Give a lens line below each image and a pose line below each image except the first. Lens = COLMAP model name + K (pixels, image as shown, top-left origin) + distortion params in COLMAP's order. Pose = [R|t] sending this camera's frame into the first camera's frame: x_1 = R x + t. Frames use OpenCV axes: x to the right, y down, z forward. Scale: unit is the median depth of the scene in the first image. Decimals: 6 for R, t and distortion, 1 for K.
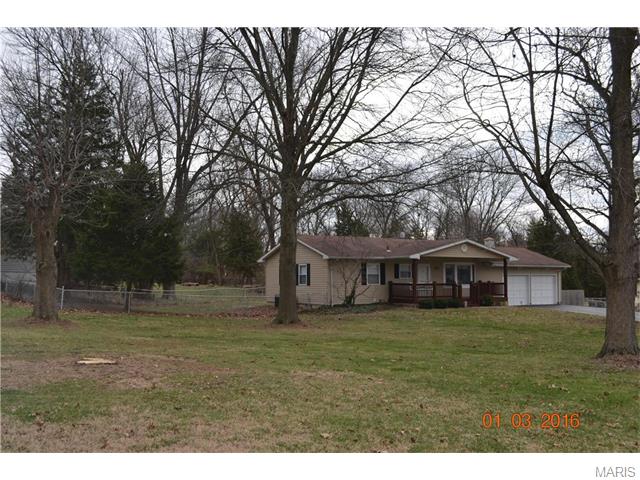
lens RADIAL K [[571.1, 0, 320.0], [0, 571.1, 240.0], [0, 0, 1]] dist [-0.069225, -0.001034]
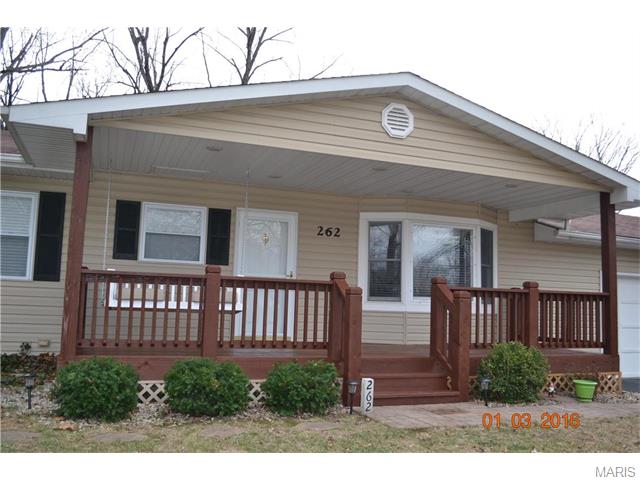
lens RADIAL K [[576.0, 0, 320.0], [0, 576.0, 240.0], [0, 0, 1]] dist [-0.091486, 0.003522]
pose [[0.982609, 0.012199, -0.185288, 0.266531], [-0.020707, 0.998814, -0.044055, 0.069370], [0.184531, 0.047126, 0.981696, 0.786259]]
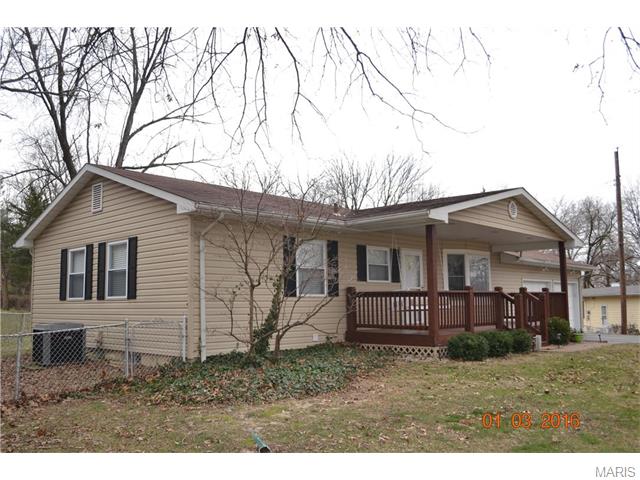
lens RADIAL K [[576.0, 0, 320.0], [0, 576.0, 240.0], [0, 0, 1]] dist [-0.091486, 0.003522]
pose [[0.962197, 0.024946, 0.271211, -0.004272], [-0.013131, 0.998887, -0.045293, 0.058163], [-0.272039, 0.040019, 0.961454, 0.627317]]
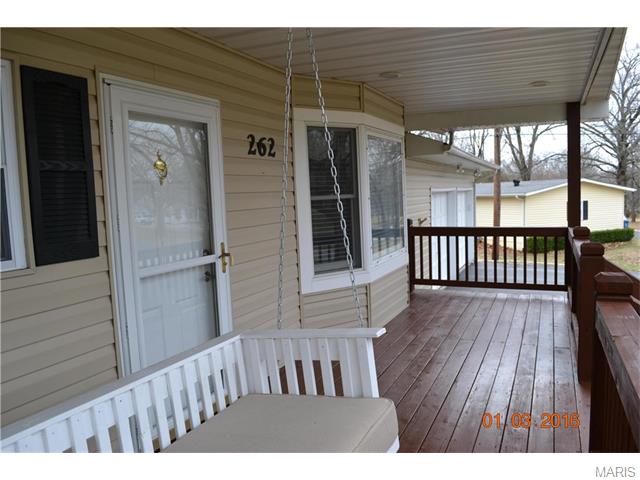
lens RADIAL K [[508.4, 0, 320.0], [0, 508.4, 240.0], [0, 0, 1]] dist [-0.073311, 0.000604]
pose [[0.820665, -0.078740, 0.565959, 0.160845], [-0.007295, 0.988935, 0.148167, 0.056669], [-0.571364, -0.125724, 0.811010, 0.960090]]
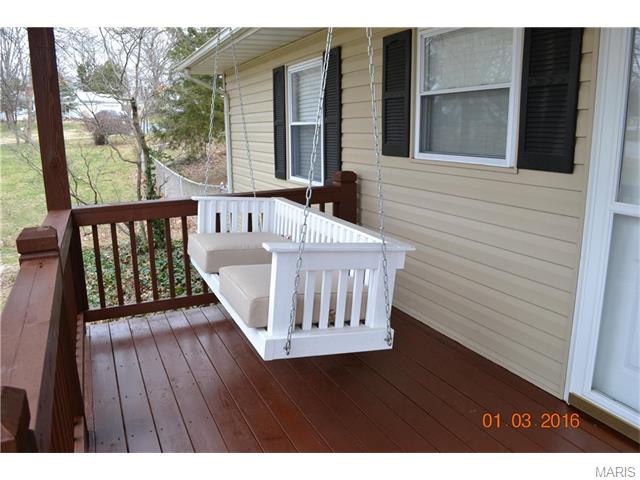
lens RADIAL K [[508.4, 0, 320.0], [0, 508.4, 240.0], [0, 0, 1]] dist [-0.073311, 0.000604]
pose [[-0.100379, 0.224254, -0.969347, 0.251241], [0.092719, 0.972137, 0.215298, 0.060962], [0.990620, -0.068265, -0.118374, 1.011469]]
